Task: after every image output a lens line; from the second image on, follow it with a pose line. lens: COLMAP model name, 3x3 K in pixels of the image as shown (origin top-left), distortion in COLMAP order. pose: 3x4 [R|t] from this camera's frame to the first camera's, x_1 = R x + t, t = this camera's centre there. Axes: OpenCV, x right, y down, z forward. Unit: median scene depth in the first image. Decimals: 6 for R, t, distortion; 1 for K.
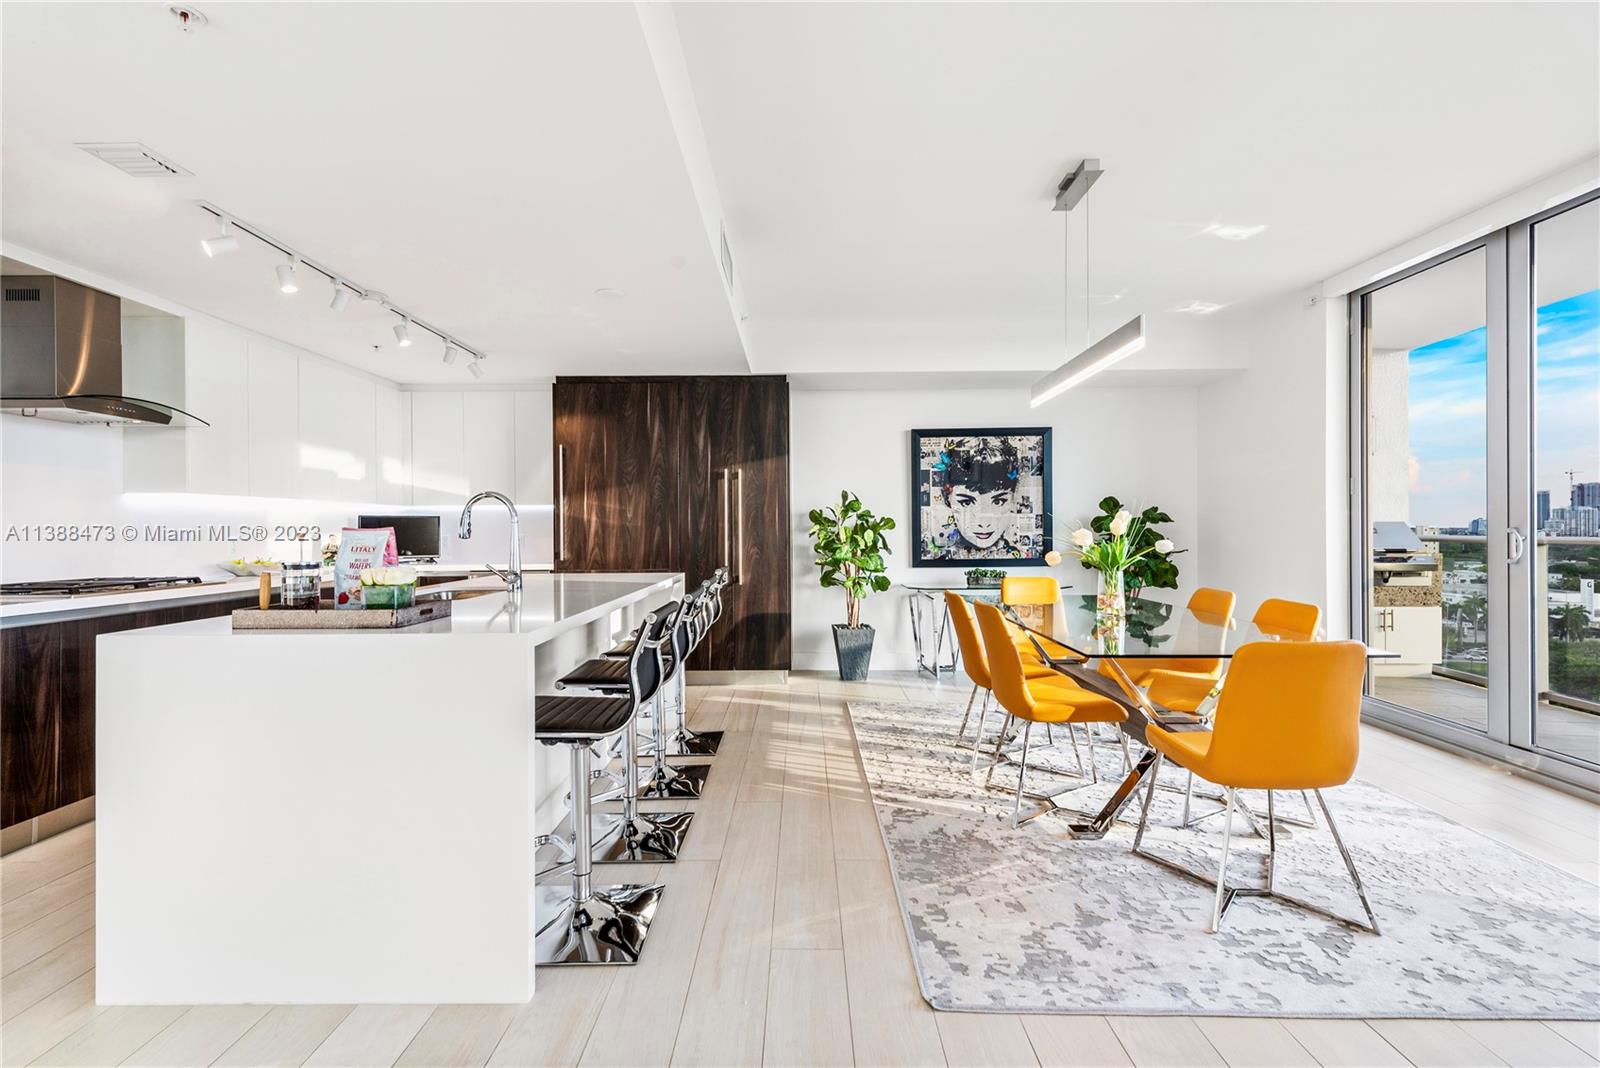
lens RADIAL K [[721.3, 0, 791.4], [0, 721.3, 525.7], [0, 0, 1]] dist [0.014353, 0.000035]
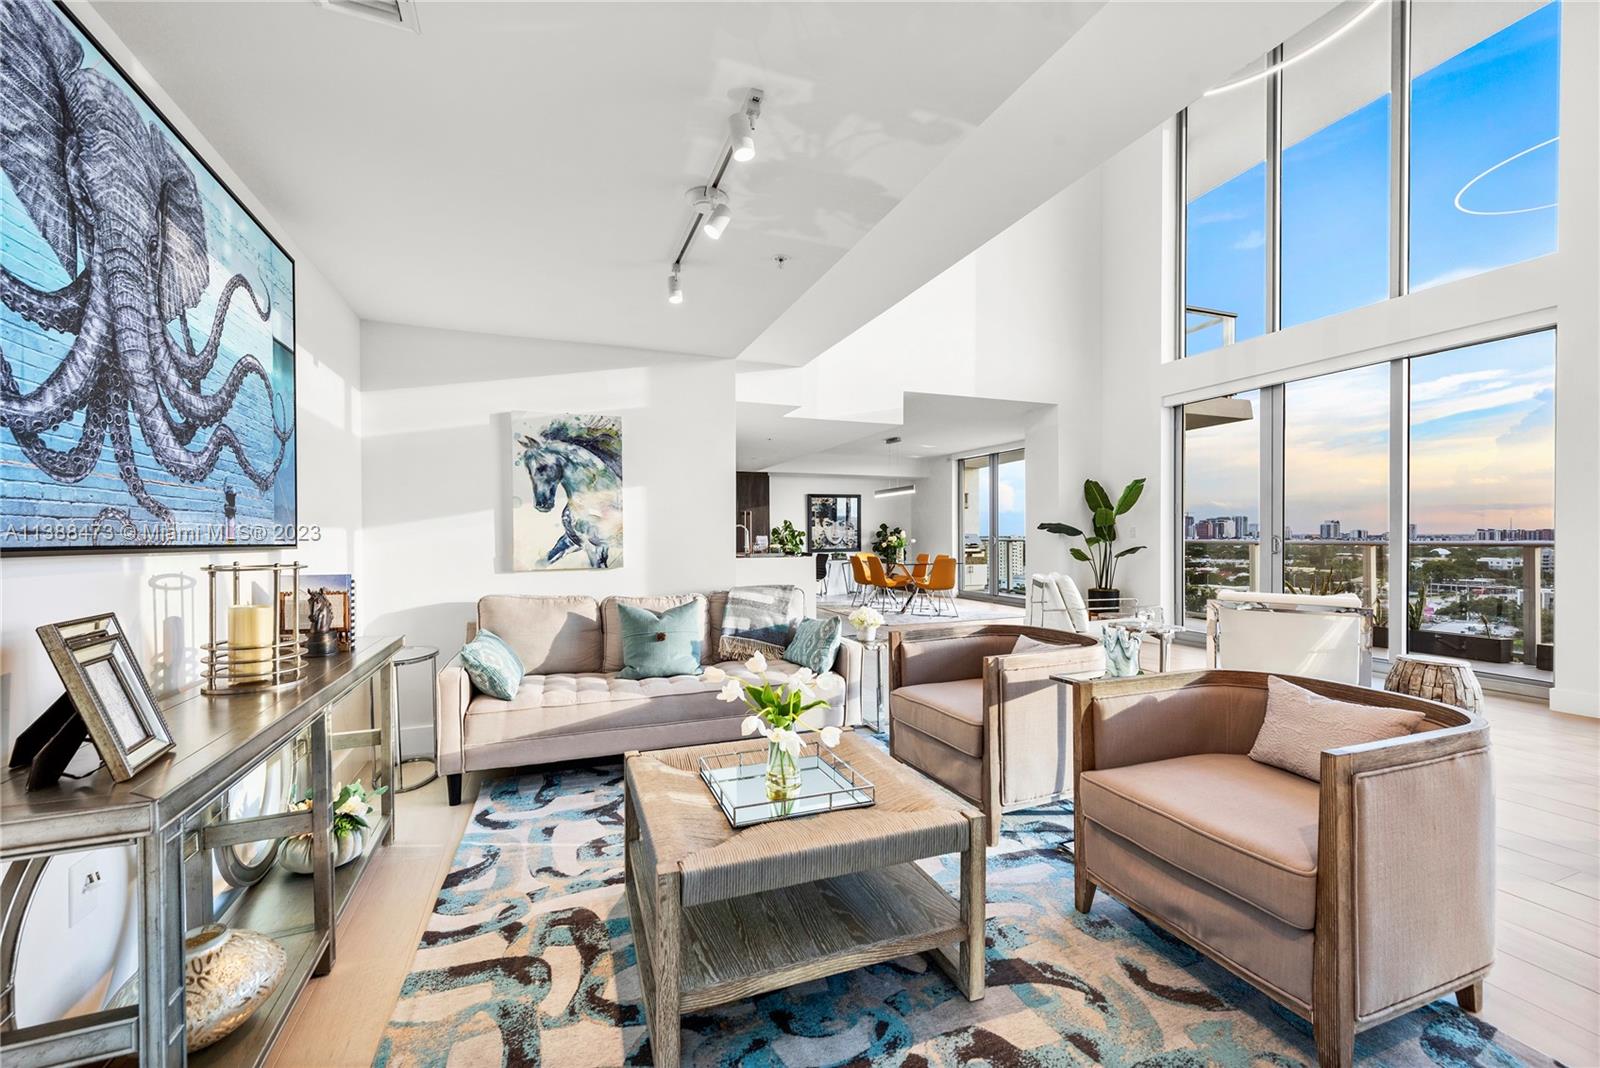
lens RADIAL K [[635.0, 0, 793.5], [0, 635.0, 539.6], [0, 0, 1]] dist [0.003495, 0.000184]
pose [[0.927348, -0.001421, 0.374198, -0.716285], [-0.001643, 0.999968, 0.007868, -0.000502], [-0.374197, -0.007911, 0.927315, -0.996125]]
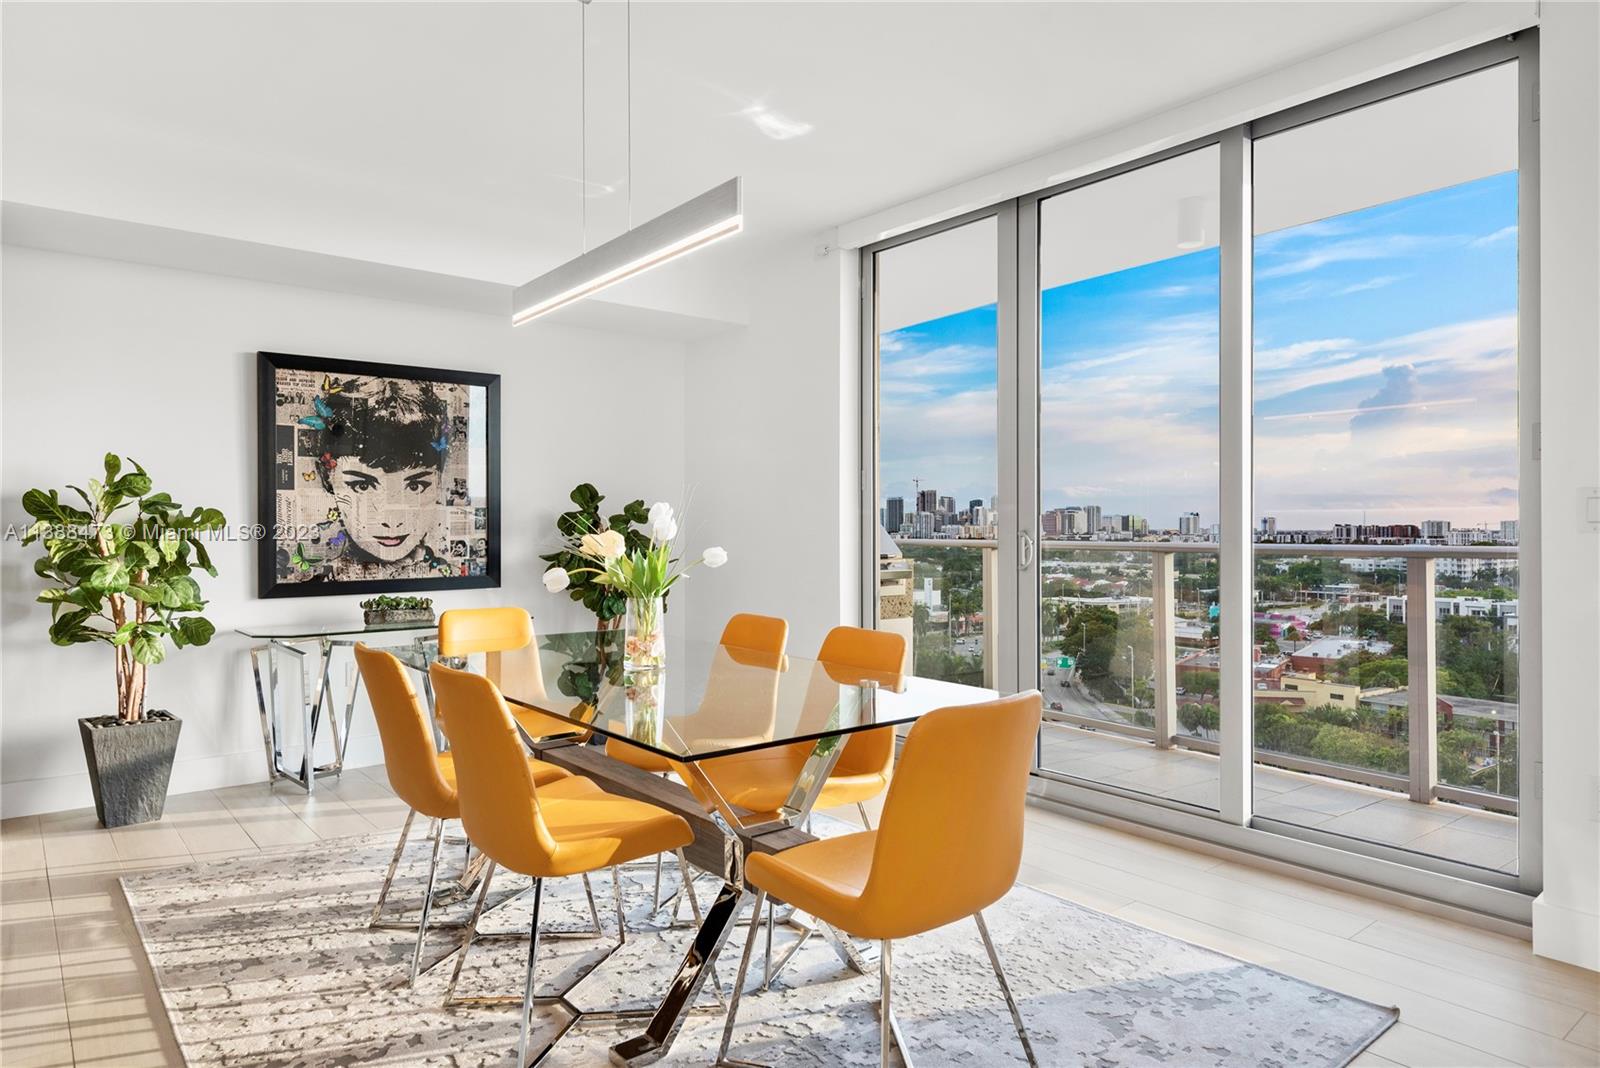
lens RADIAL K [[971.6, 0, 797.9], [0, 971.6, 526.1], [0, 0, 1]] dist [0.019460, -0.011049]
pose [[0.763260, 0.006569, 0.646058, -0.002819], [-0.006248, 0.999977, -0.002785, 0.001345], [-0.646061, -0.001911, 0.763283, 0.164782]]
